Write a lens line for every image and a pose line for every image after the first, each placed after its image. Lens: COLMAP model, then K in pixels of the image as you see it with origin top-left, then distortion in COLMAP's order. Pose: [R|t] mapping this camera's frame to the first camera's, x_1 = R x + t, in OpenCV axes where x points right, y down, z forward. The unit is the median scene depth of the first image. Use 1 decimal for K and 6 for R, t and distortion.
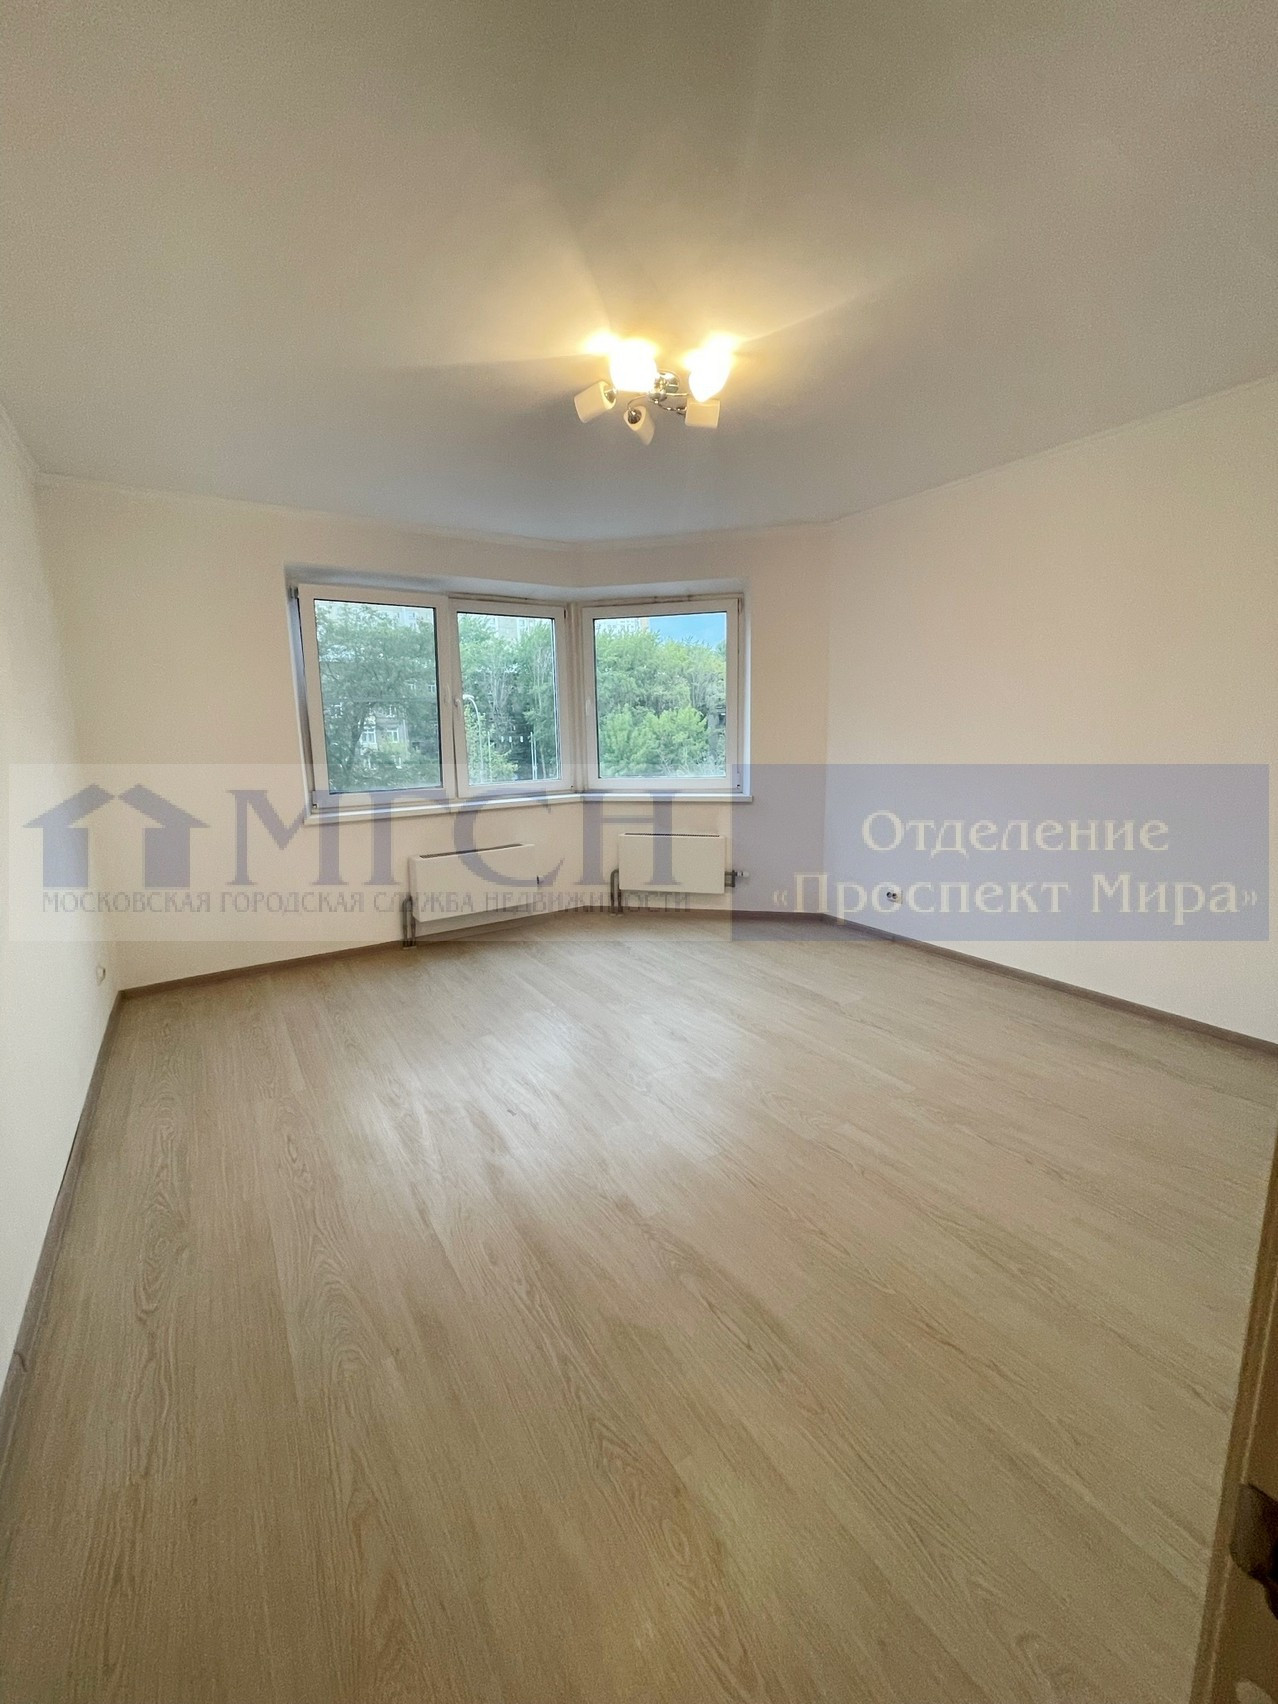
lens RADIAL K [[687.0, 0, 637.9], [0, 687.0, 843.9], [0, 0, 1]] dist [-0.008186, -0.000336]
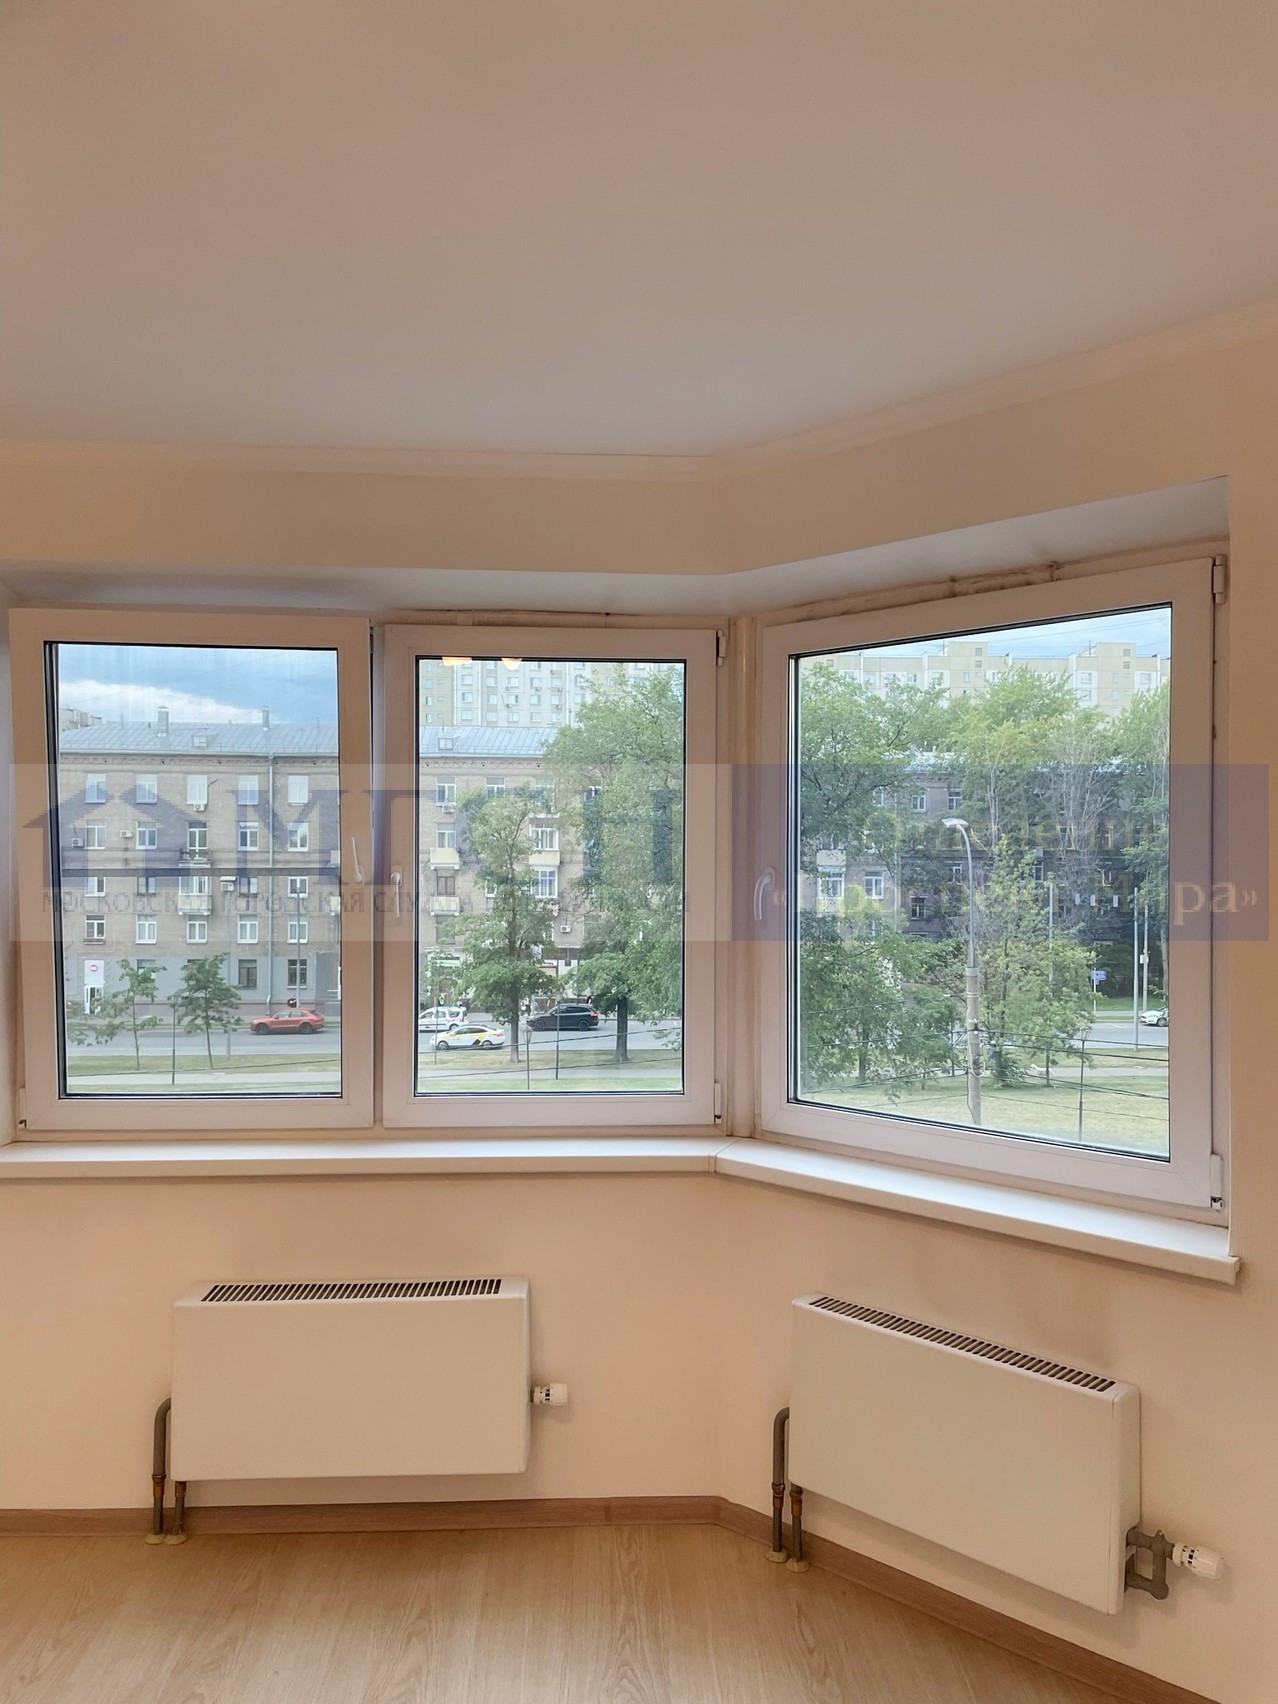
lens RADIAL K [[1266.2, 0, 663.9], [0, 1266.2, 879.1], [0, 0, 1]] dist [0.092280, -0.069914]
pose [[0.865795, 0.028559, -0.499583, 0.216596], [-0.108521, 0.985326, -0.131744, -0.122220], [0.488490, 0.168278, 0.856189, 0.431874]]
